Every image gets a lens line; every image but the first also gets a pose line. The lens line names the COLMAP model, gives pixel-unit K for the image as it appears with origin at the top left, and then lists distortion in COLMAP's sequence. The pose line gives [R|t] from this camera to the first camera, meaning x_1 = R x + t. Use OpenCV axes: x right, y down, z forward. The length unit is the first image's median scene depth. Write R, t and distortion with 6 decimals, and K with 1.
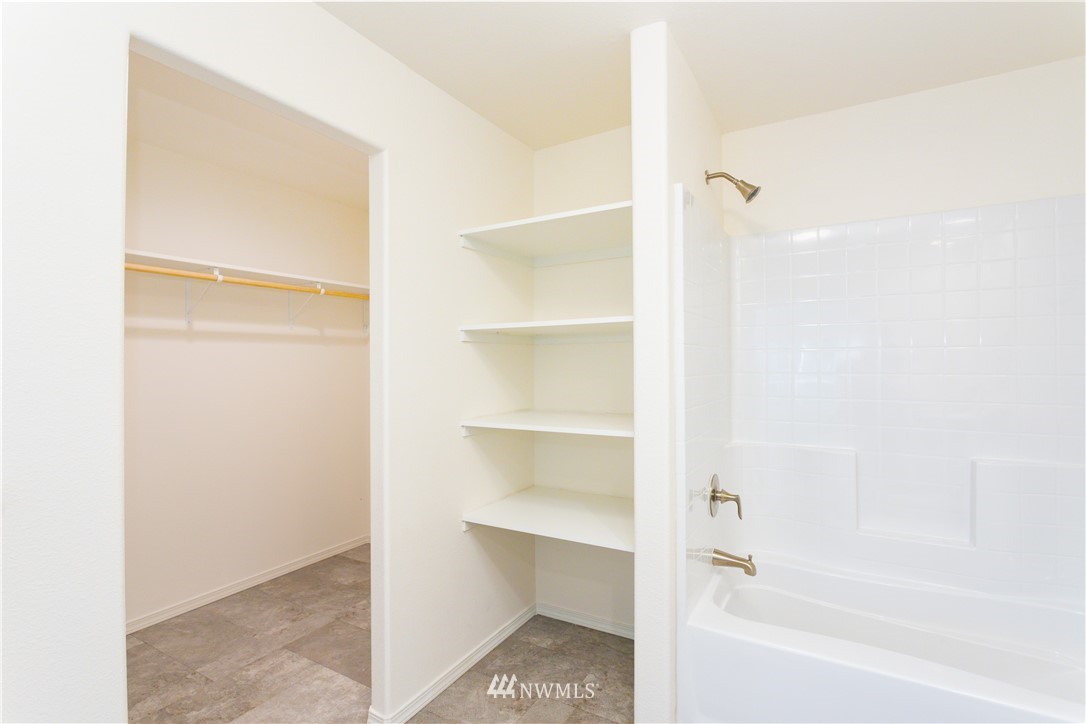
lens RADIAL K [[537.0, 0, 528.6], [0, 537.0, 364.2], [0, 0, 1]] dist [0.001135, 0.001493]
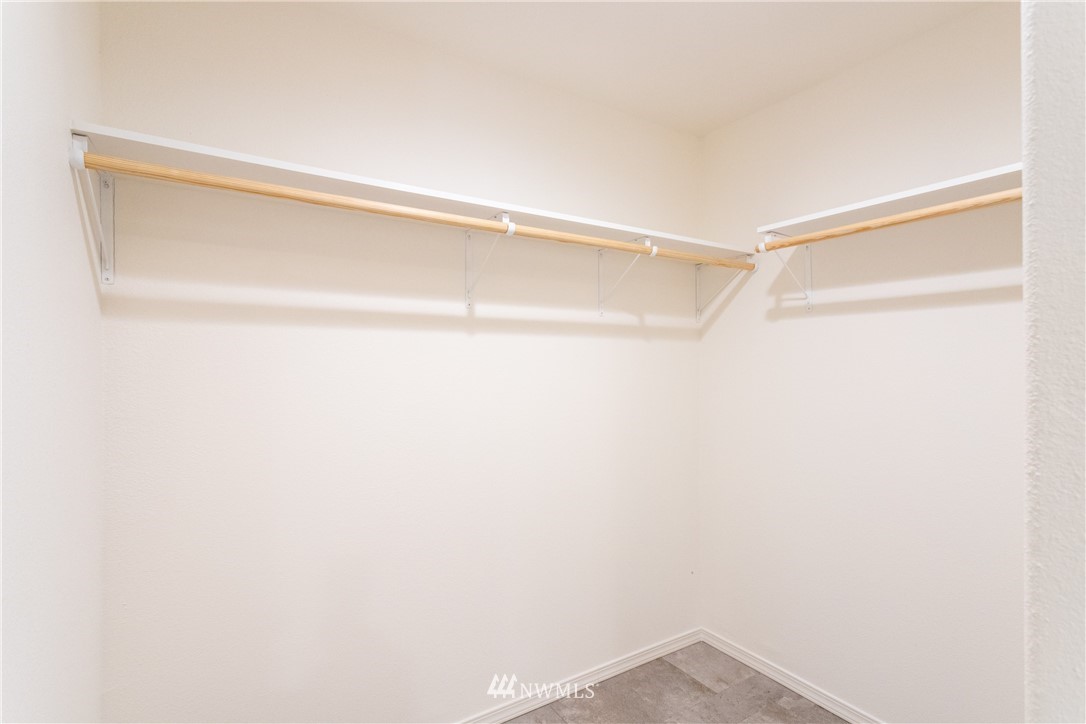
lens RADIAL K [[524.5, 0, 545.8], [0, 524.5, 362.8], [0, 0, 1]] dist [0.019696, -0.001089]
pose [[0.906239, 0.001551, -0.422762, -0.241054], [-0.003125, 0.999991, -0.003030, -0.004698], [0.422753, 0.004067, 0.906236, 0.401060]]
